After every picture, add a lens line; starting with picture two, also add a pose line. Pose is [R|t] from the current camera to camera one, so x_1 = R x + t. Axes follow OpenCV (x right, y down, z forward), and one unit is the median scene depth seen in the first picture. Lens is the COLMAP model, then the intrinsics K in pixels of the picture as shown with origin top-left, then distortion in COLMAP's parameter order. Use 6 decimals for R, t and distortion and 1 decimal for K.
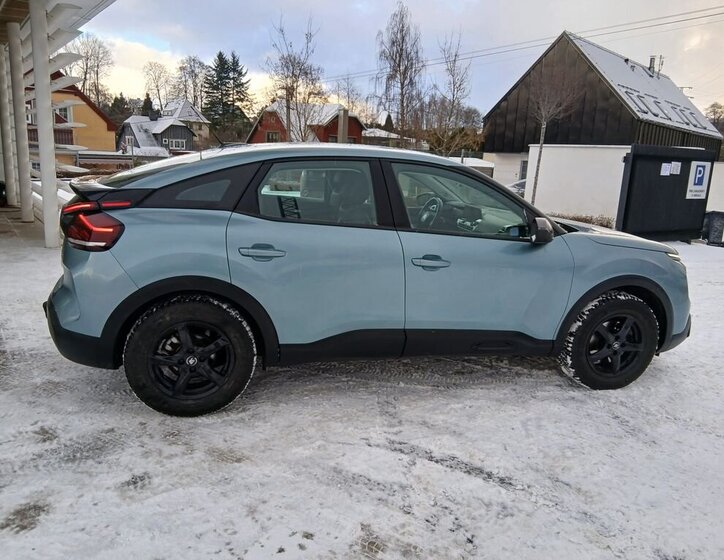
lens RADIAL K [[576.9, 0, 360.3], [0, 576.9, 278.8], [0, 0, 1]] dist [0.037112, -0.060758]
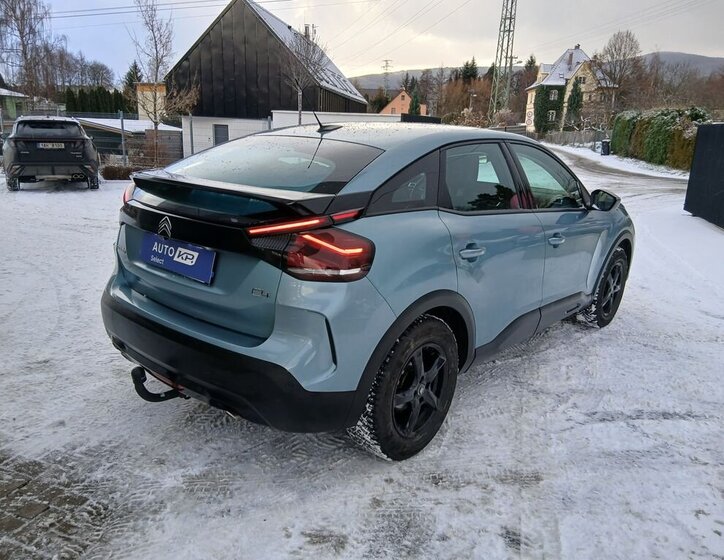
lens RADIAL K [[576.9, 0, 358.4], [0, 576.9, 281.1], [0, 0, 1]] dist [0.037112, -0.060758]
pose [[0.815560, -0.160978, 0.555830, -0.683402], [0.122920, 0.986800, 0.105436, -0.098887], [-0.565466, -0.017666, 0.824582, 0.300757]]
